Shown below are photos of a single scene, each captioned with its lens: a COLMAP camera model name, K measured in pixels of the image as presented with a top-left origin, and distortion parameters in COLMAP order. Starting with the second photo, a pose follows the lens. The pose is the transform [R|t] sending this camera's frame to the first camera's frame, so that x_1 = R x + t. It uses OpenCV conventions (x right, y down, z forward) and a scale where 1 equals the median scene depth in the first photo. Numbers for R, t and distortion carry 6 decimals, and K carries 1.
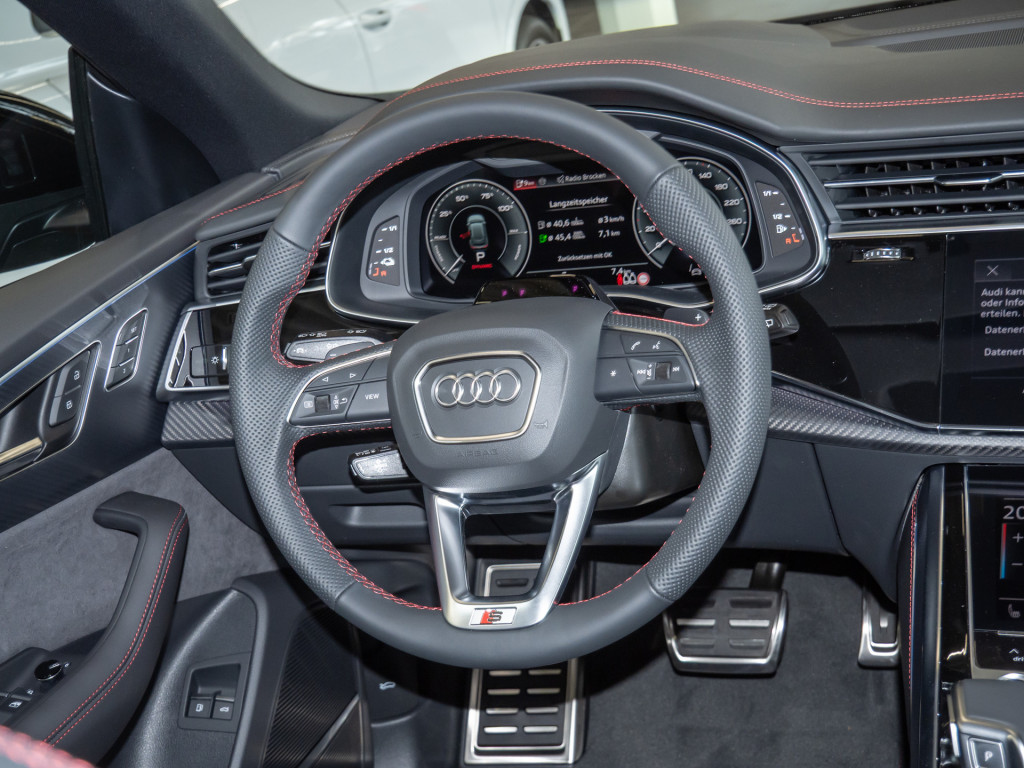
lens RADIAL K [[1431.3, 0, 512.0], [0, 1431.3, 384.0], [0, 0, 1]] dist [-0.034883, 0.022952]
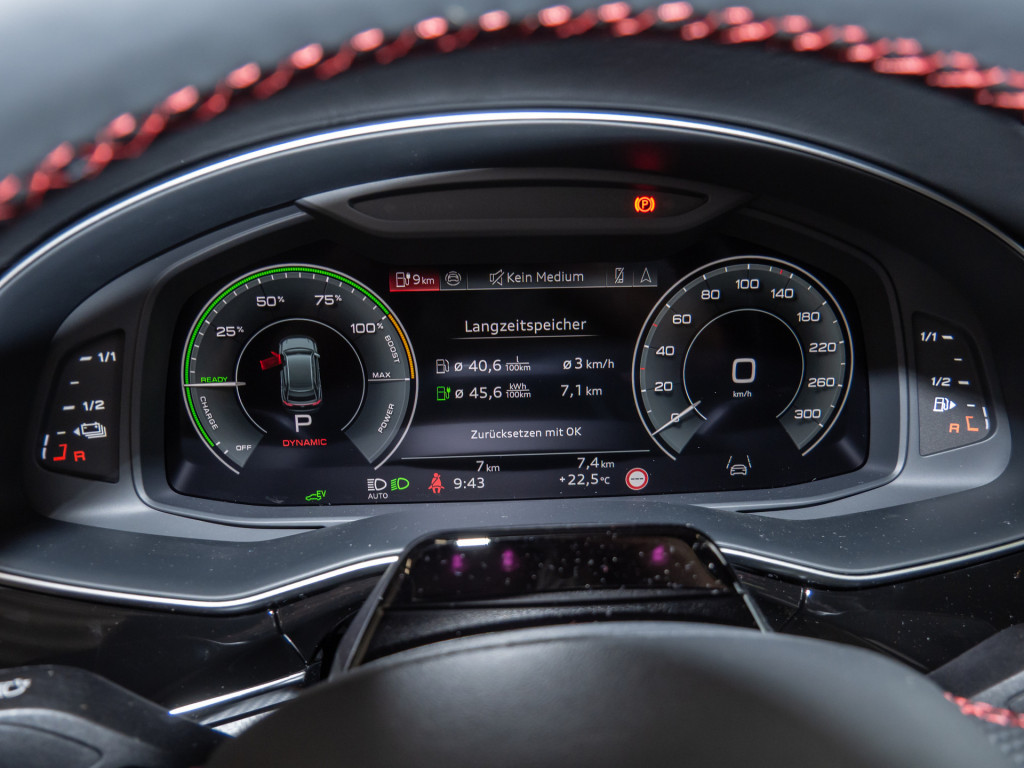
lens RADIAL K [[807.9, 0, 512.0], [0, 807.9, 384.0], [0, 0, 1]] dist [-0.054584, 0.000449]
pose [[0.902368, 0.029764, 0.429937, -0.077712], [-0.012757, 0.999020, -0.042385, -0.093978], [-0.430778, 0.032762, 0.901863, 0.741150]]
